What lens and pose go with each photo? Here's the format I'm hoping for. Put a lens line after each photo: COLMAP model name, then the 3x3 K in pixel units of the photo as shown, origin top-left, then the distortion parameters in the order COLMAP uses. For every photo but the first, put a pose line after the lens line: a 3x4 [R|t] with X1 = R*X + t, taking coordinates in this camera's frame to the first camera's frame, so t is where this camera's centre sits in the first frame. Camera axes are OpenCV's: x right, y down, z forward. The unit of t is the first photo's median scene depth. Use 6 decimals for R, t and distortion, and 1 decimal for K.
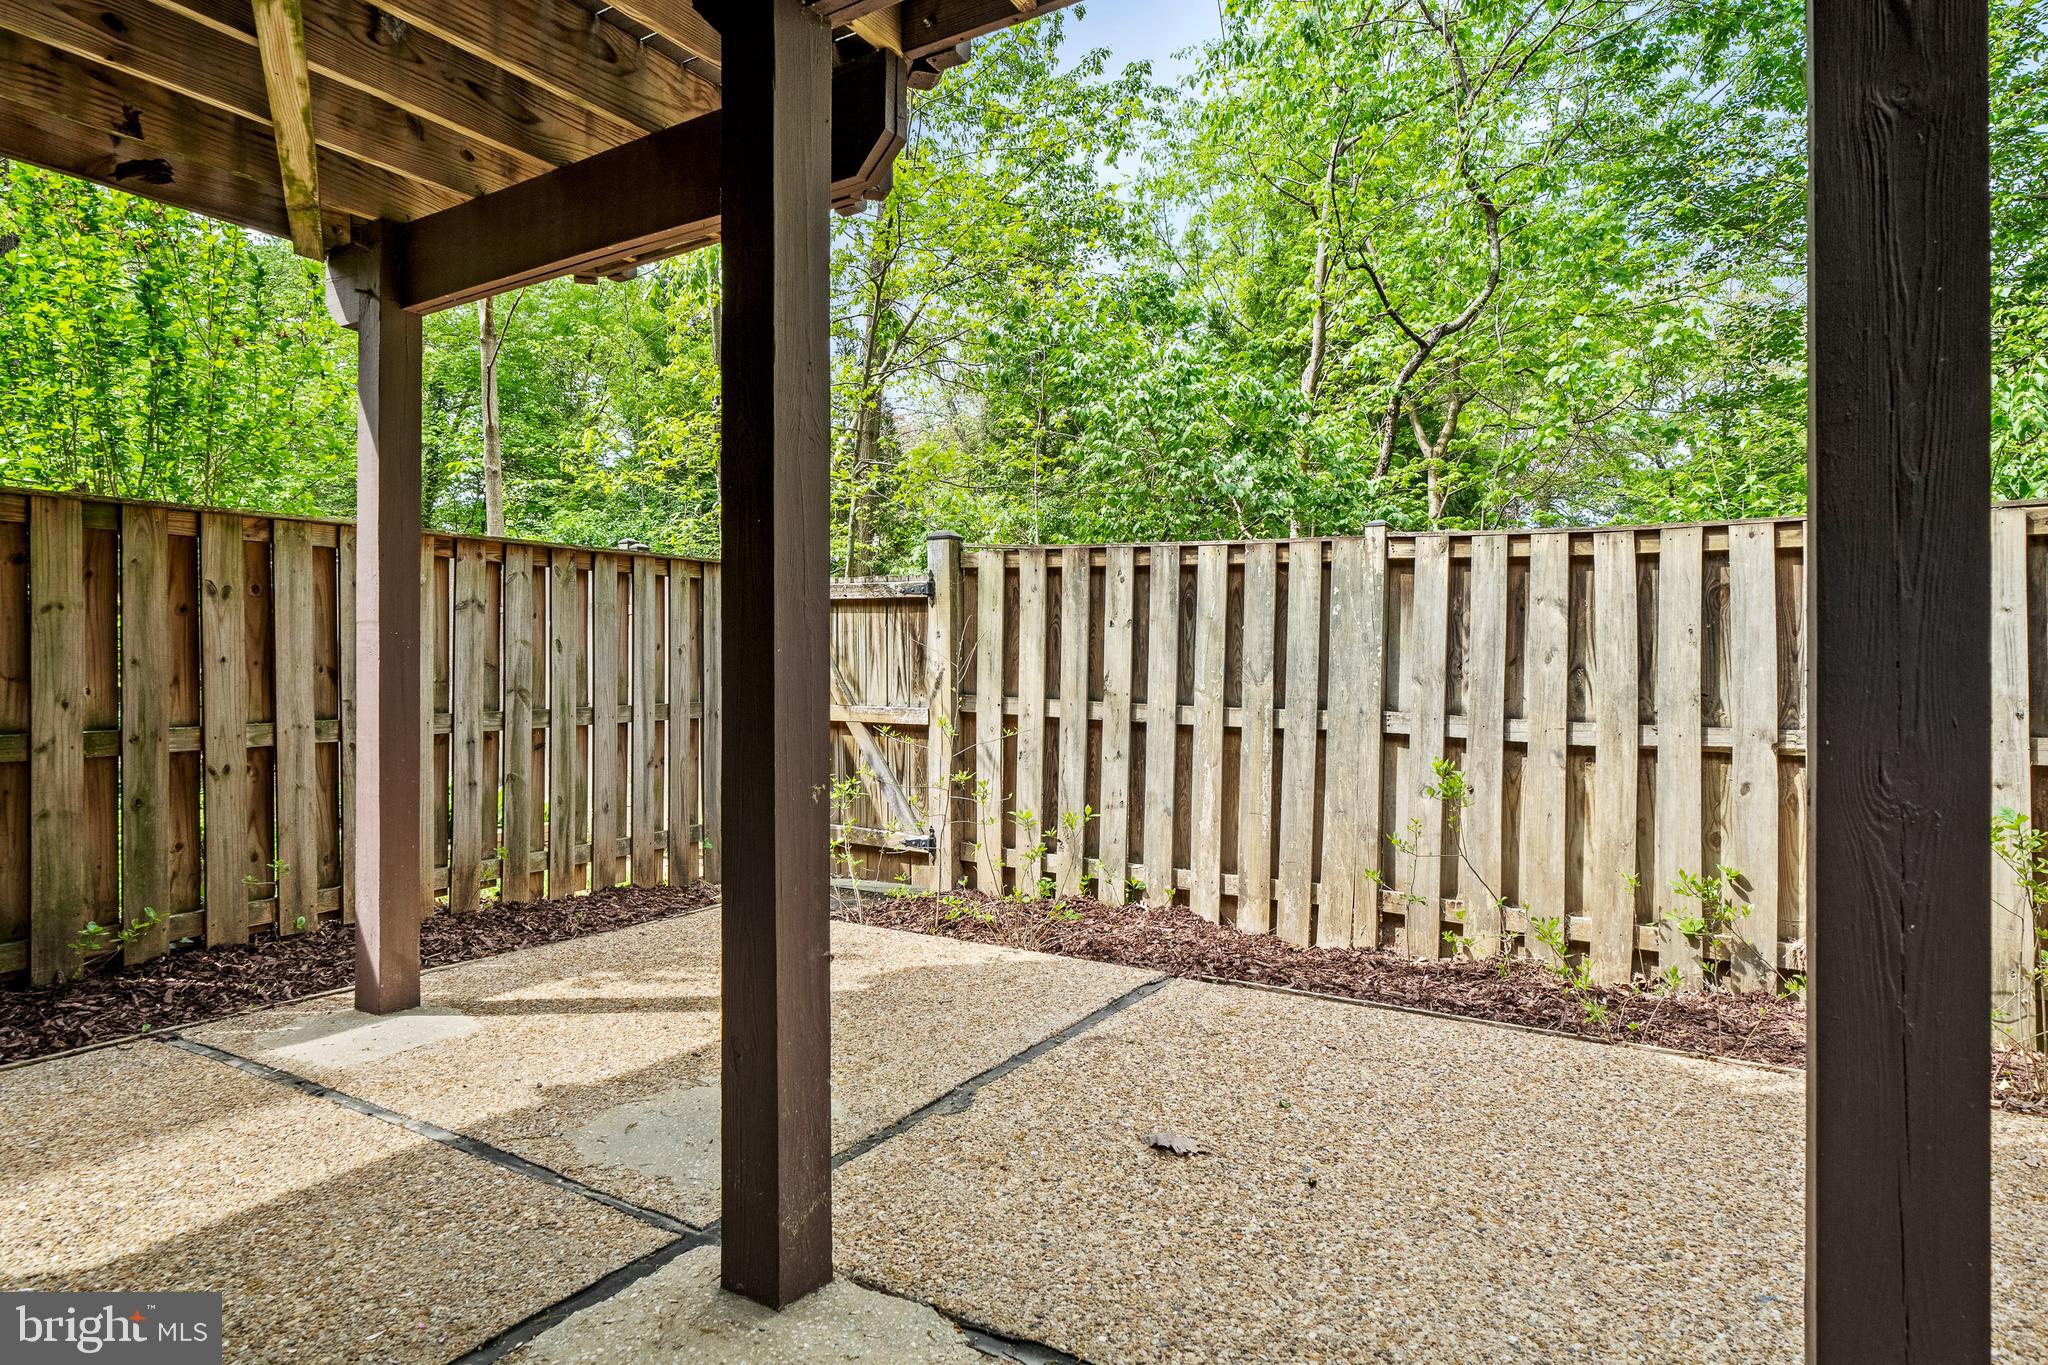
lens RADIAL K [[1145.6, 0, 1023.3], [0, 1145.6, 675.5], [0, 0, 1]] dist [0.000332, 0.001966]
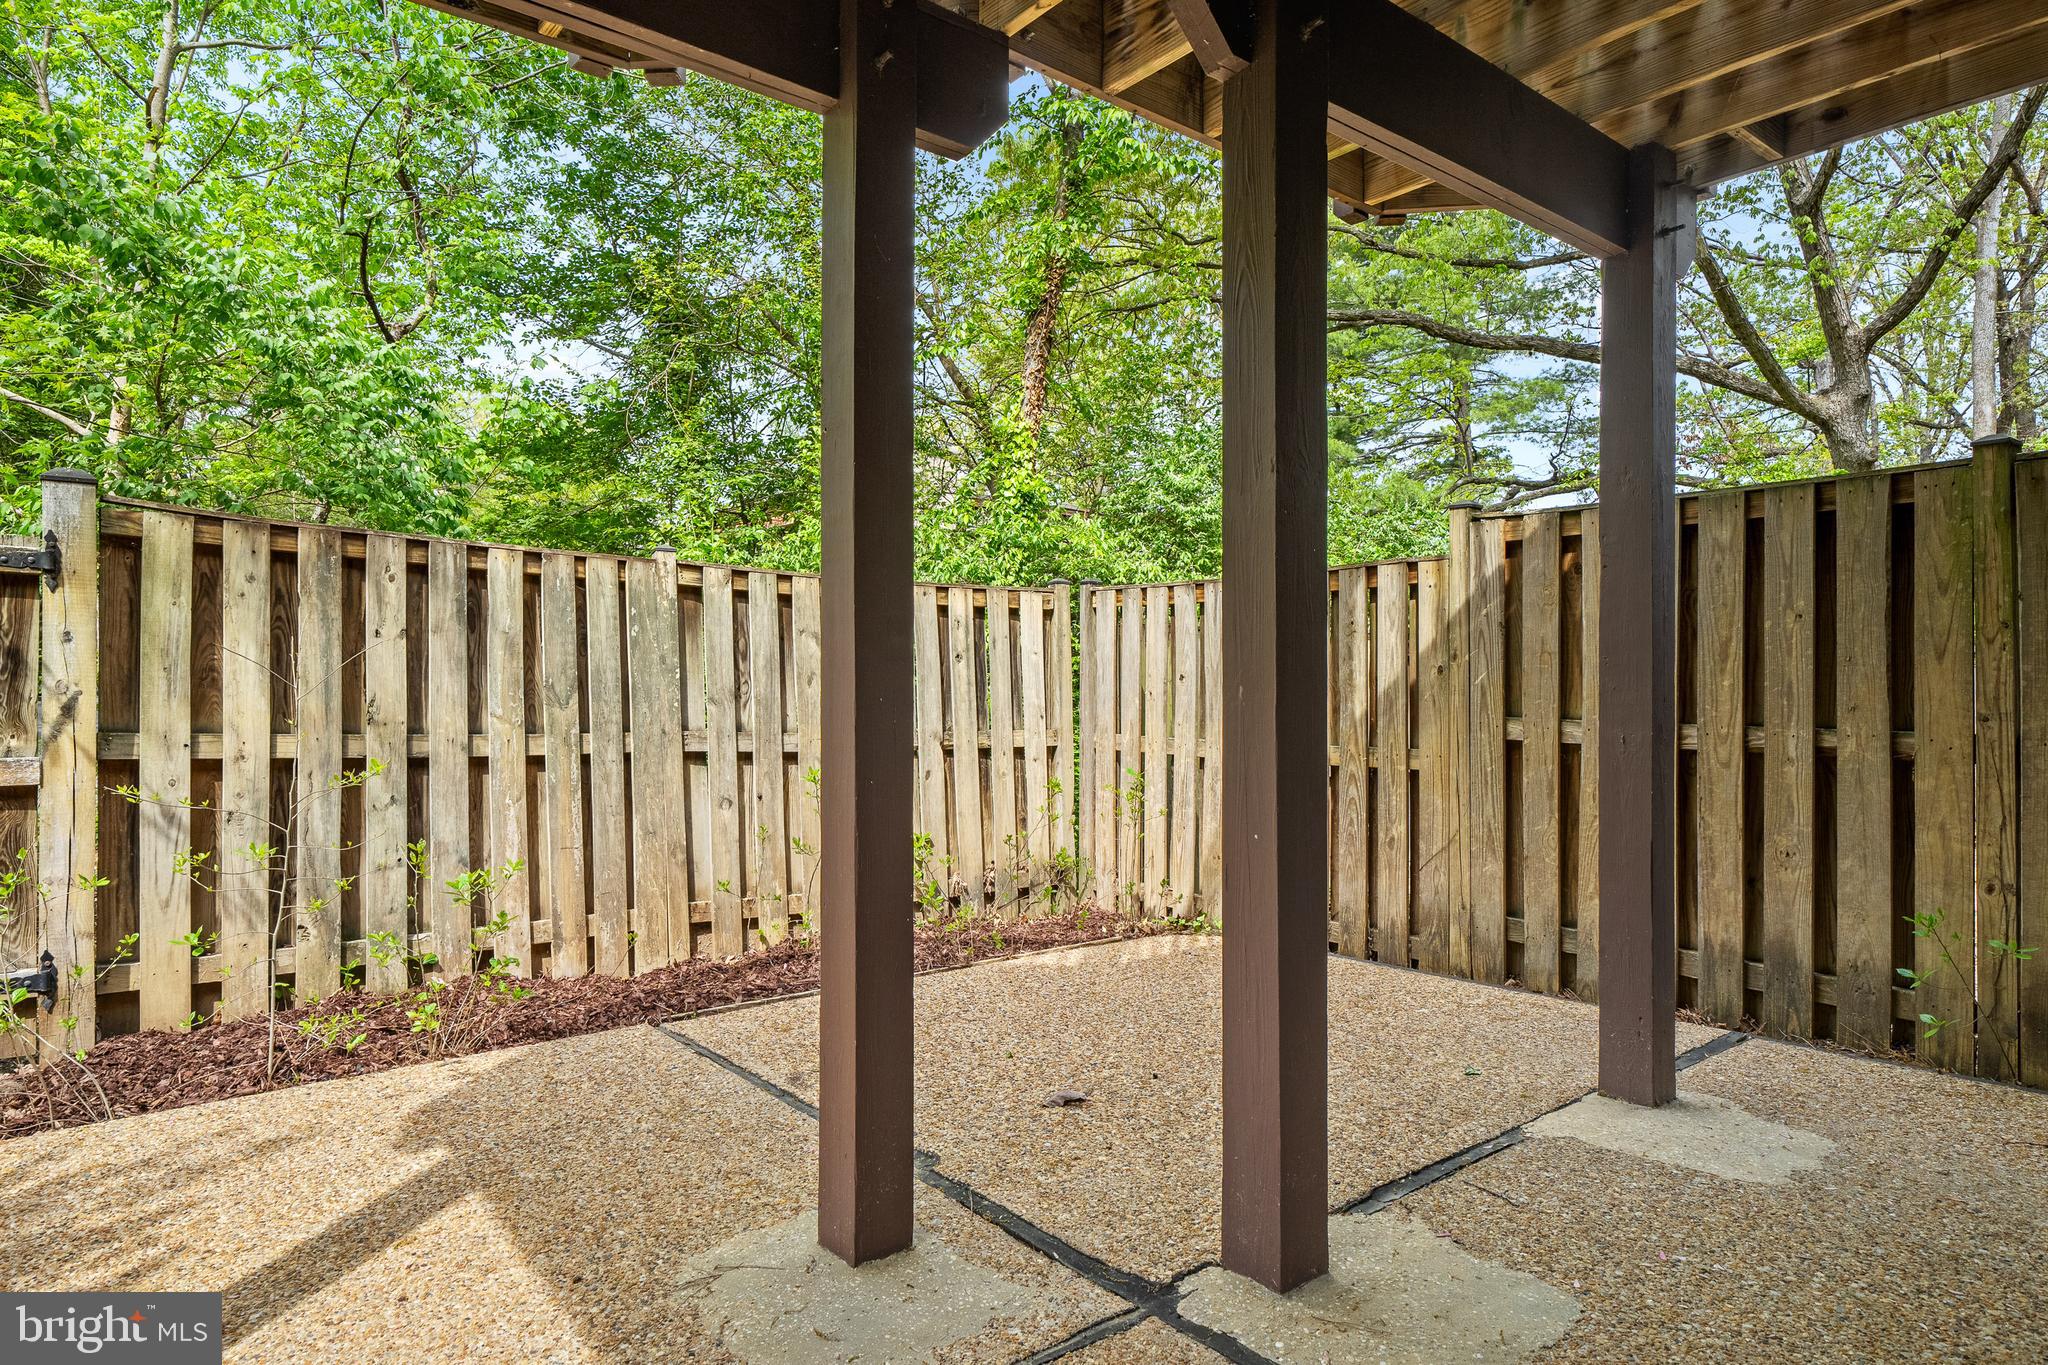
lens RADIAL K [[1145.6, 0, 1002.1], [0, 1145.6, 682.3], [0, 0, 1]] dist [0.000332, 0.001966]
pose [[0.350481, 0.002722, 0.936566, -0.519651], [0.004438, 0.999980, -0.004567, -0.006484], [-0.936559, 0.005758, 0.350462, 0.338074]]
